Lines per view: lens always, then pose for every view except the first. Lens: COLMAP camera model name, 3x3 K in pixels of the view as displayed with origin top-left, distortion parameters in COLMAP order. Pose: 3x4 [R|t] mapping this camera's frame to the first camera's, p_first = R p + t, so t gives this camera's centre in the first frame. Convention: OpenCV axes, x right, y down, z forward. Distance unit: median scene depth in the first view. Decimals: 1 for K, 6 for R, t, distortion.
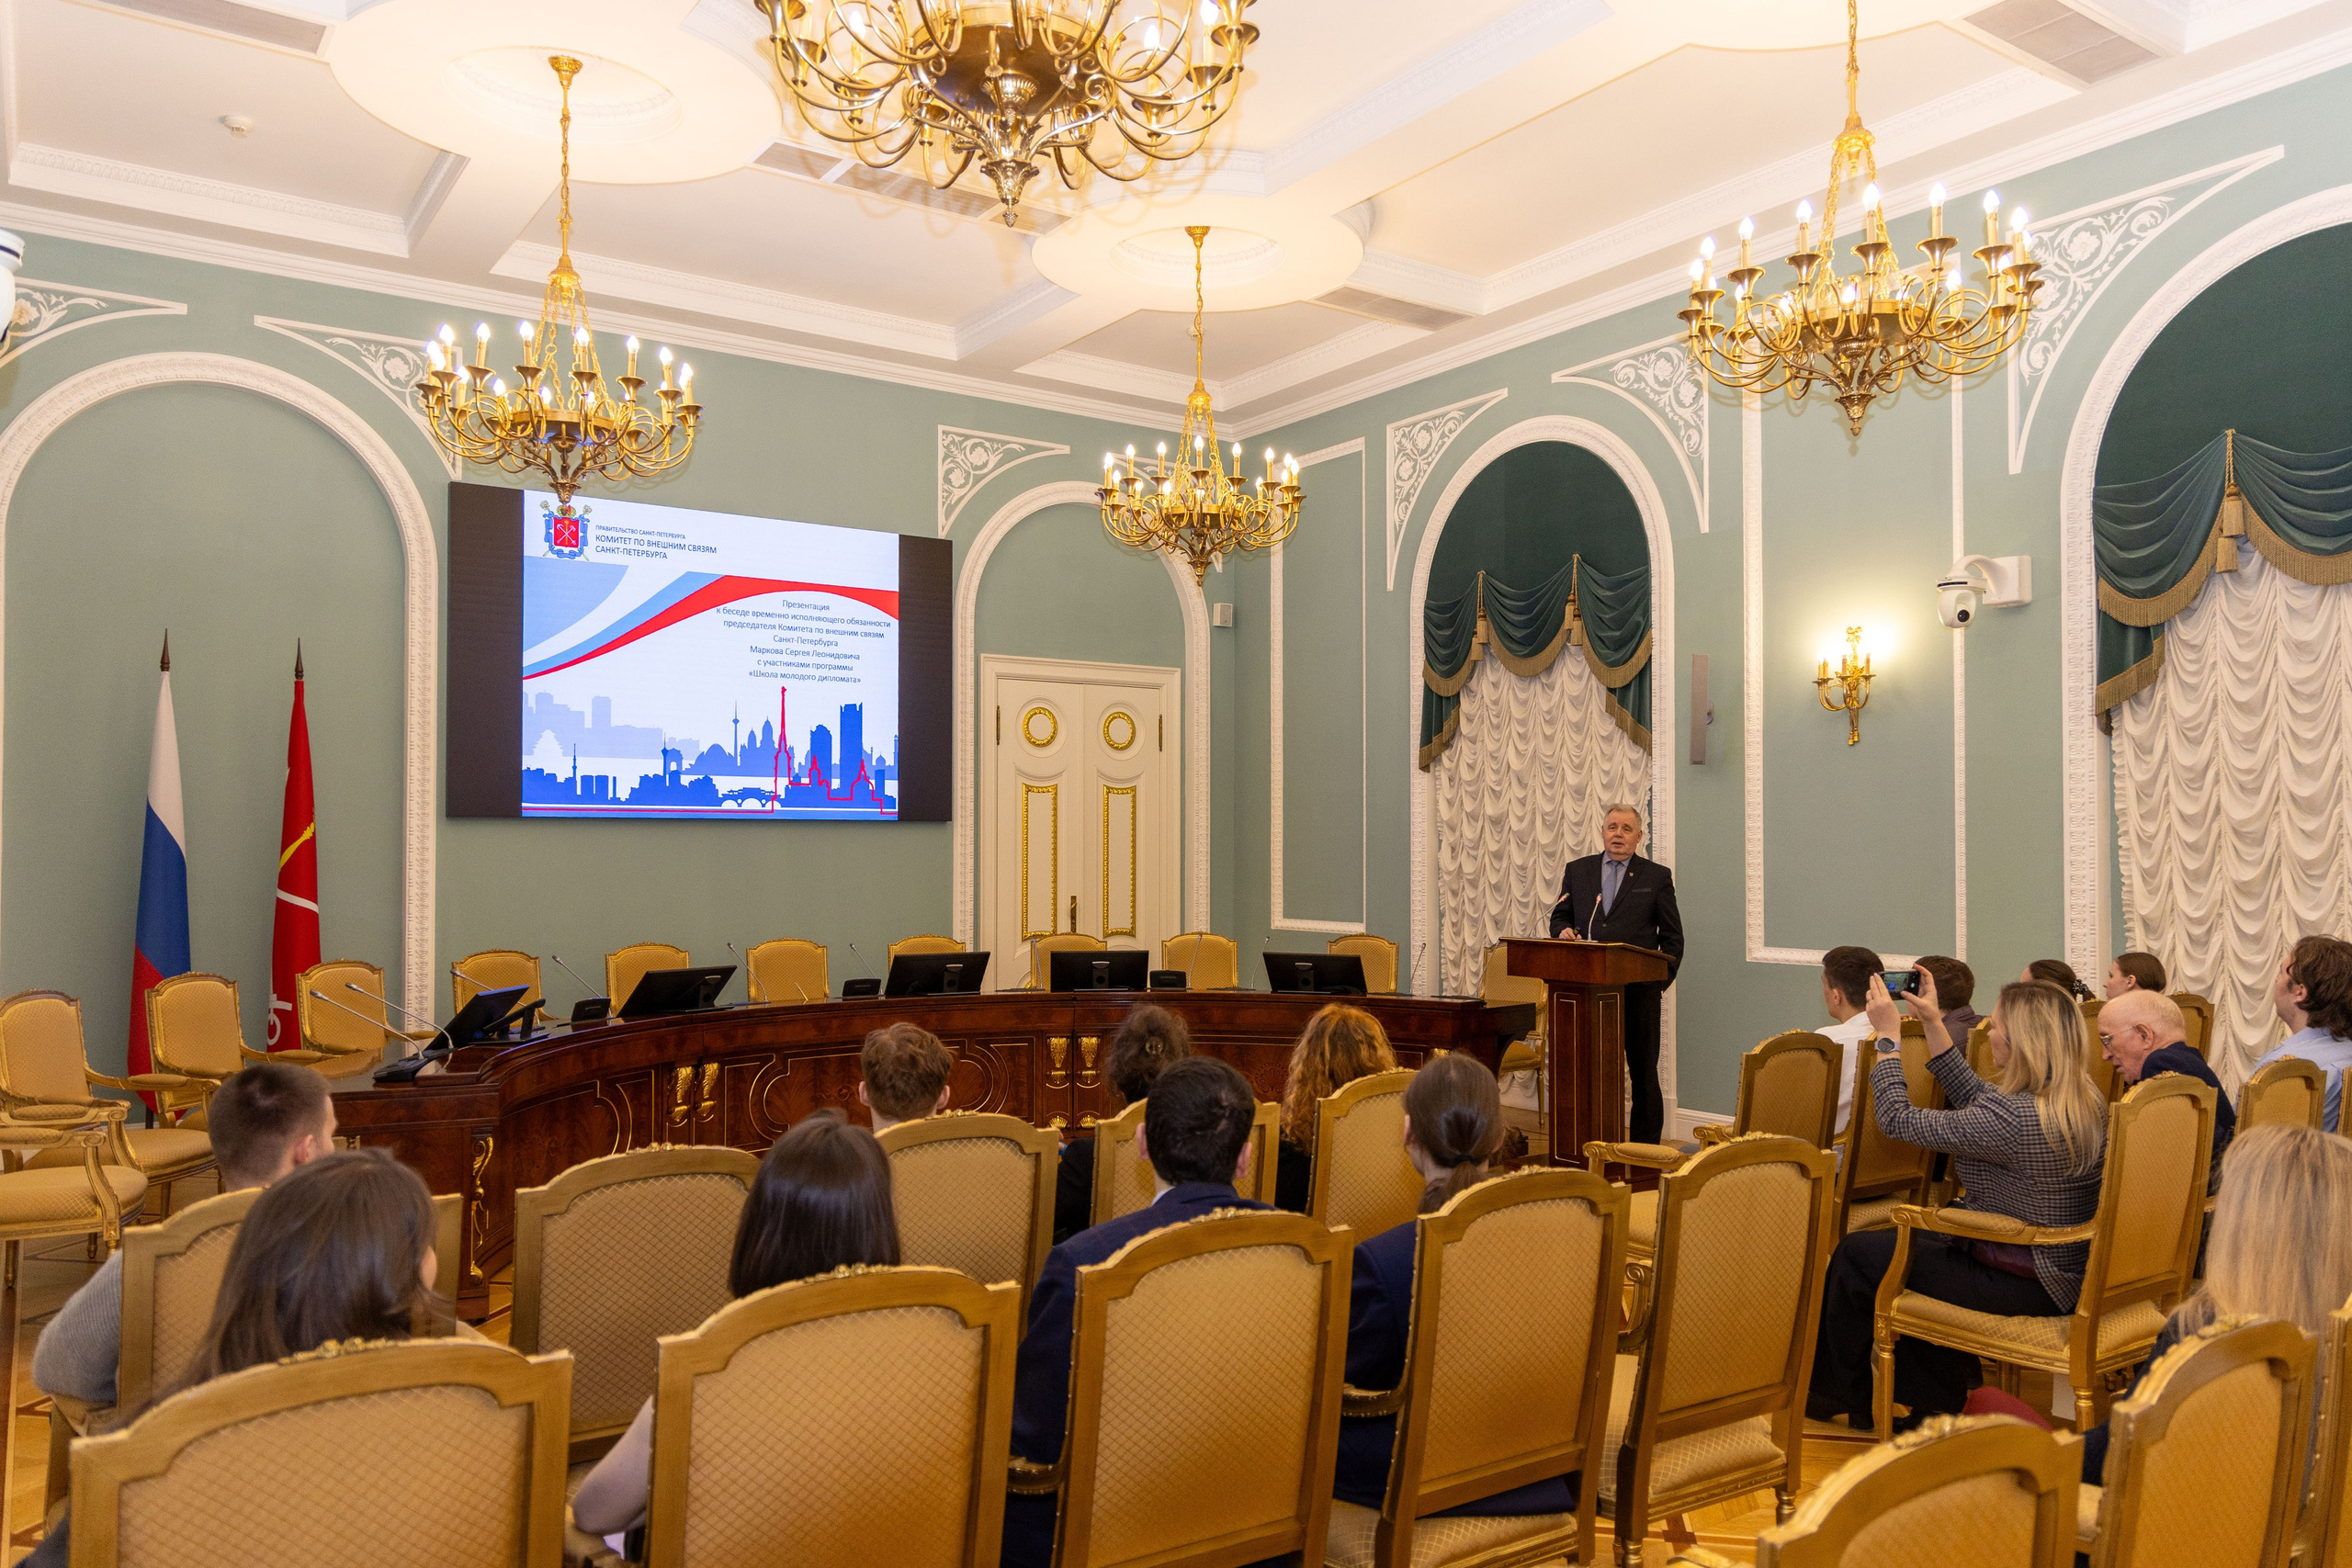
lens RADIAL K [[1723.4, 0, 1179.0], [0, 1723.4, 809.6], [0, 0, 1]] dist [0.000434, -0.002676]
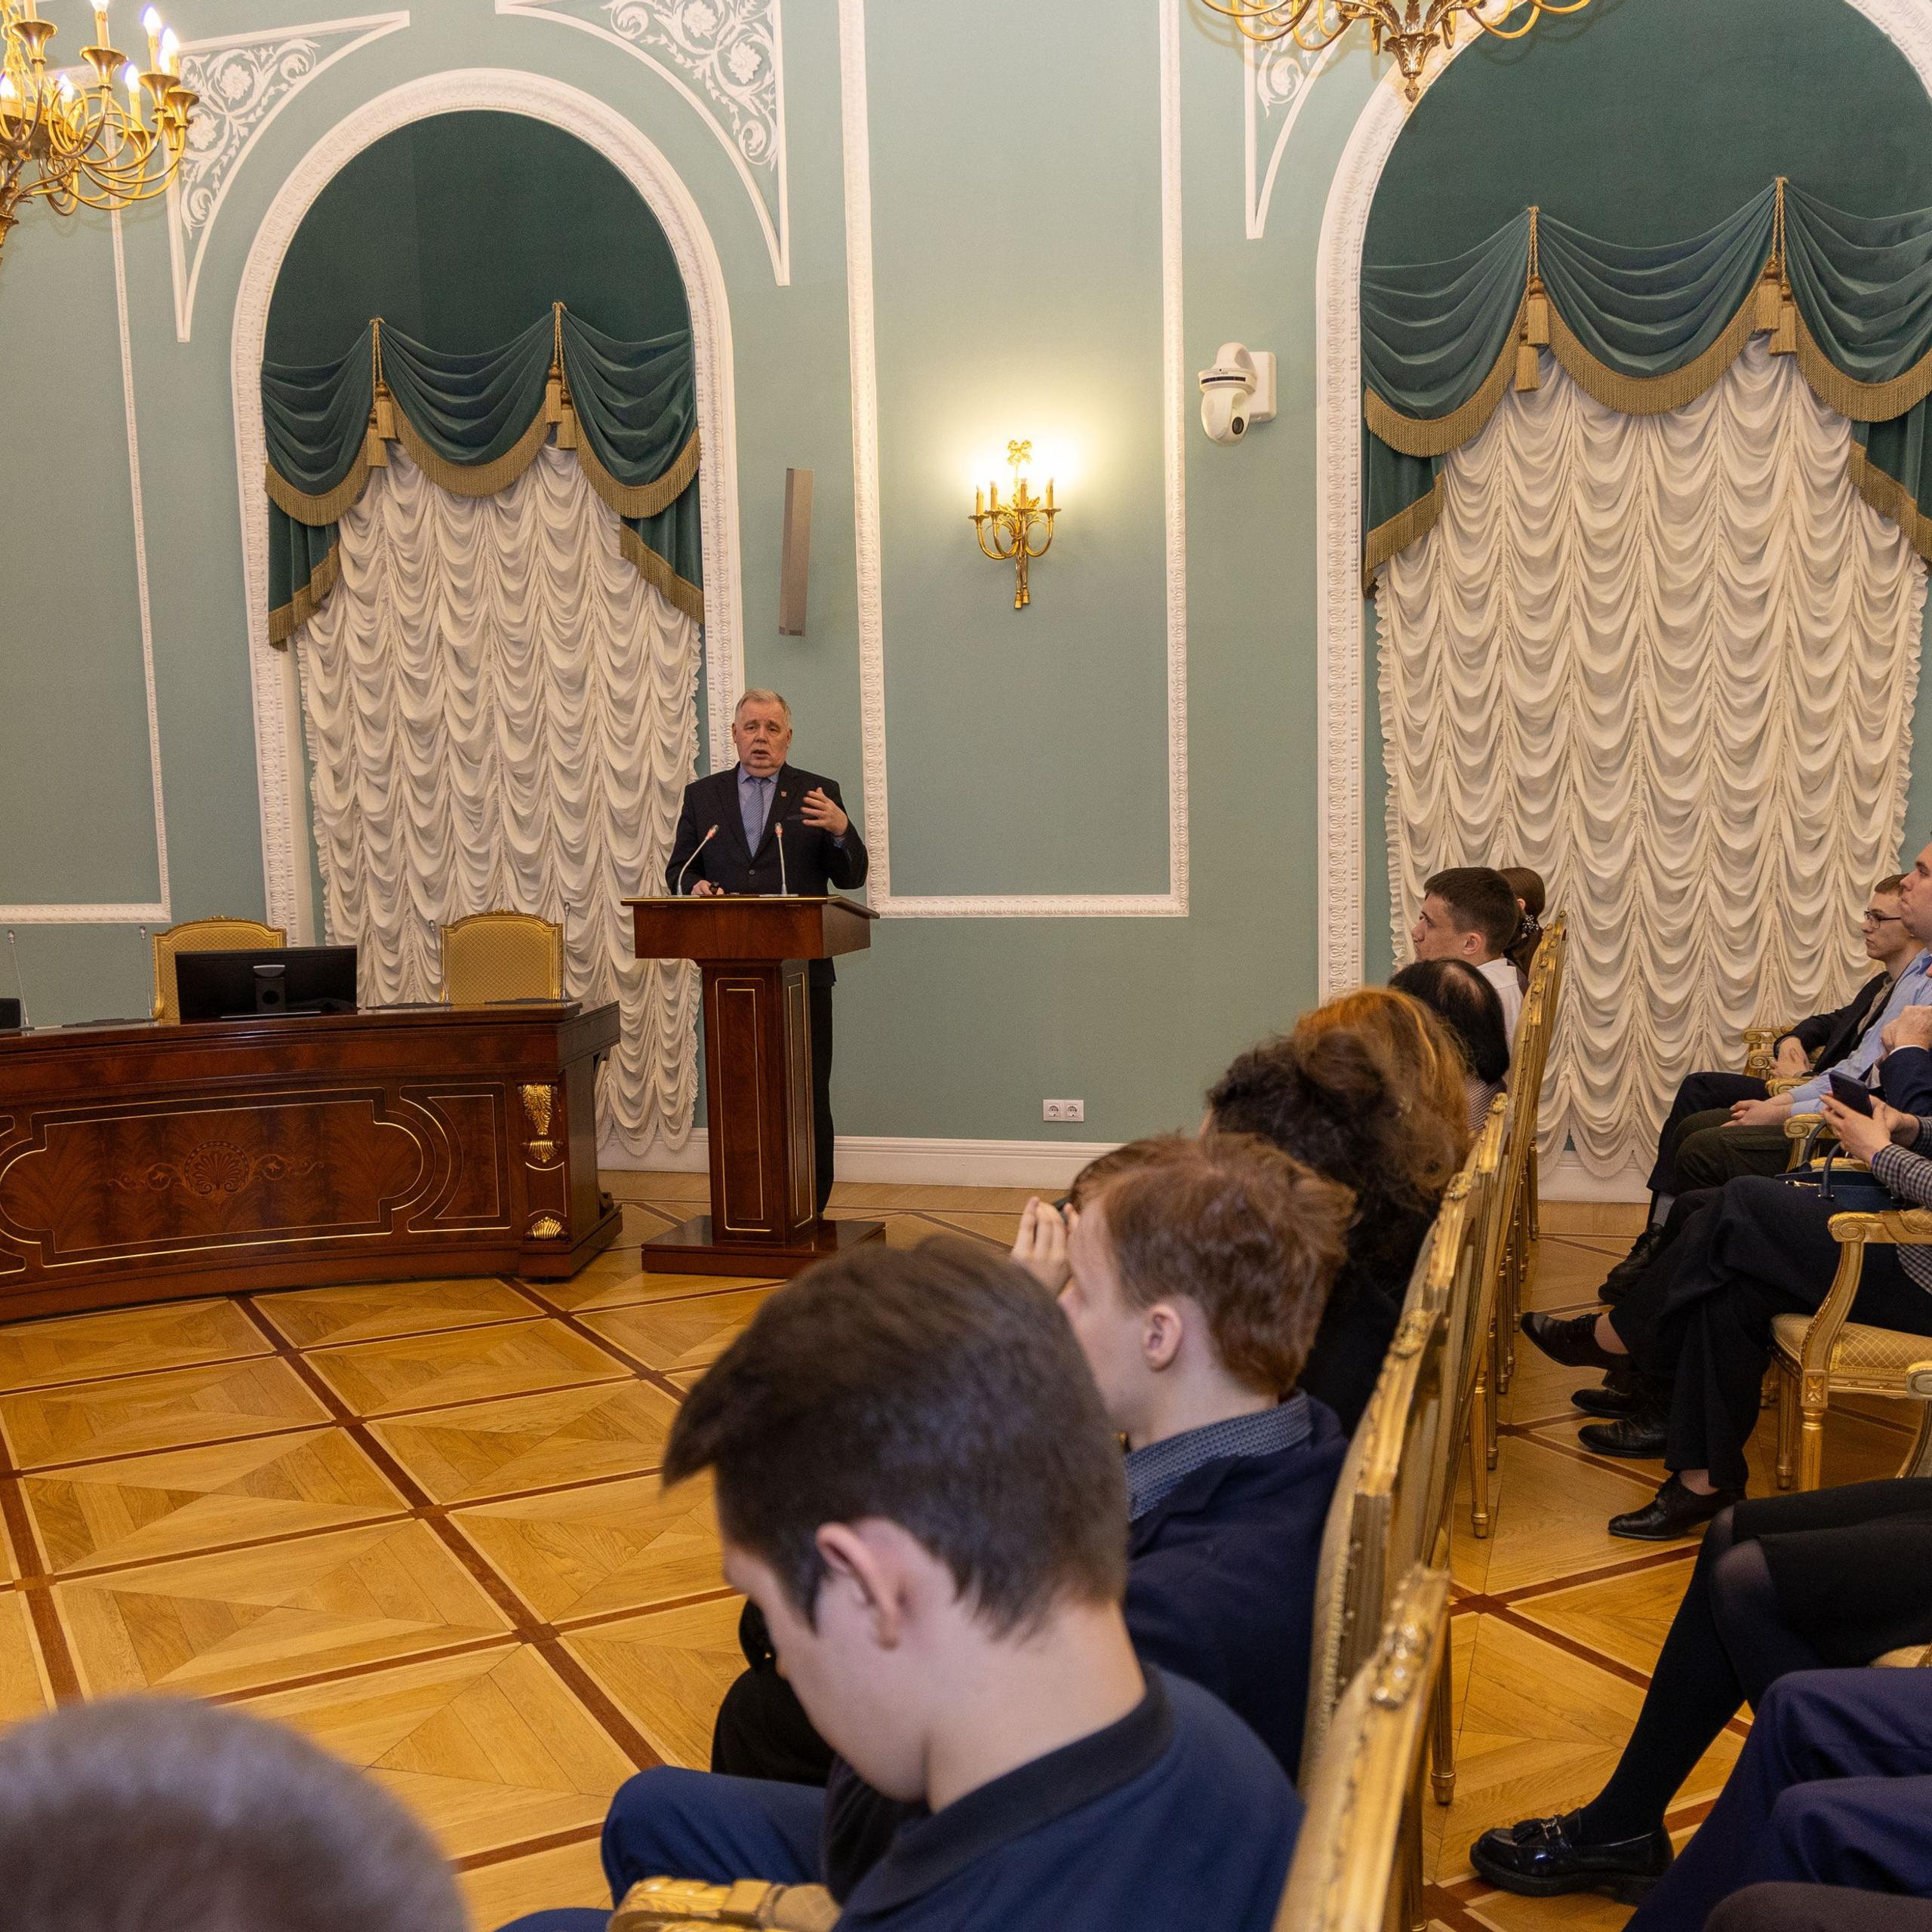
lens RADIAL K [[2115.5, 0, 963.8], [0, 2115.5, 1064.3], [0, 0, 1]] dist [0.006310, -0.018173]
pose [[0.763699, -0.101173, 0.637596, -0.190759], [0.011552, 0.989627, 0.143196, 0.021552], [-0.645469, -0.101993, 0.756946, 0.290185]]
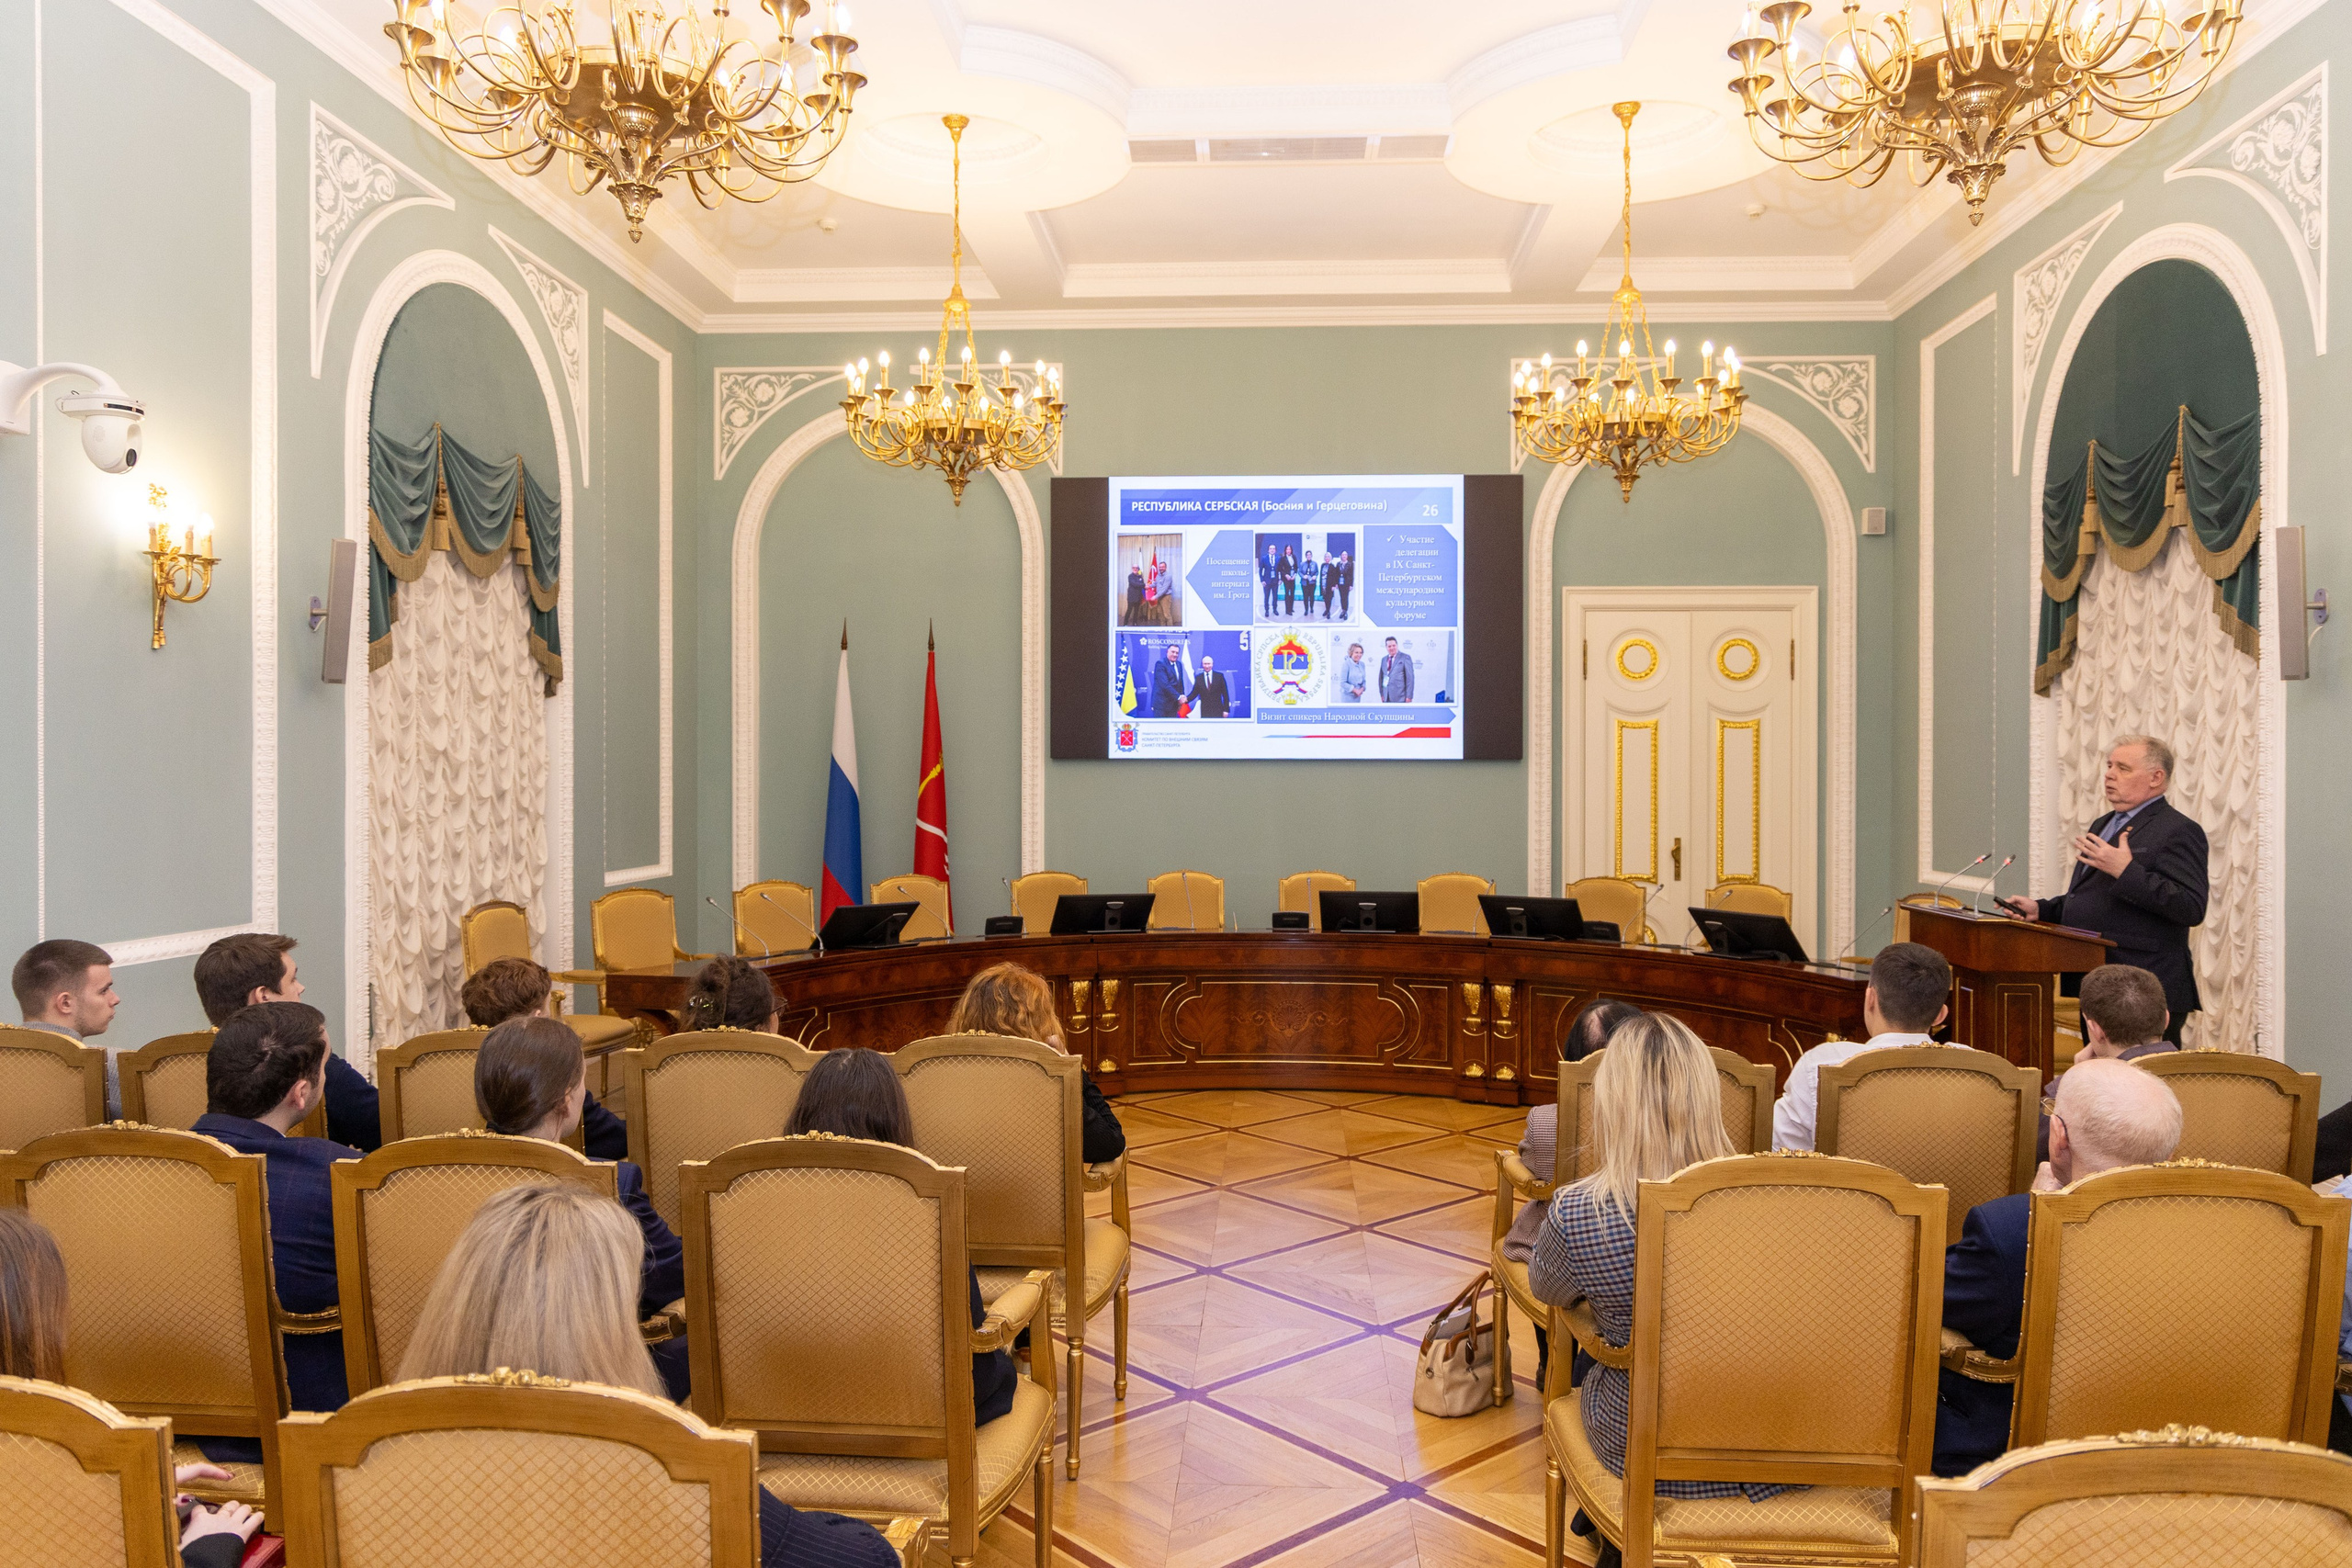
lens RADIAL K [[1640.1, 0, 1174.5], [0, 1640.1, 771.6], [0, 0, 1]] dist [0.010154, 0.002518]
pose [[0.781163, 0.001187, -0.624326, 0.349231], [0.011049, 0.999815, 0.015725, -0.003724], [0.624230, -0.019182, 0.781005, 0.159604]]
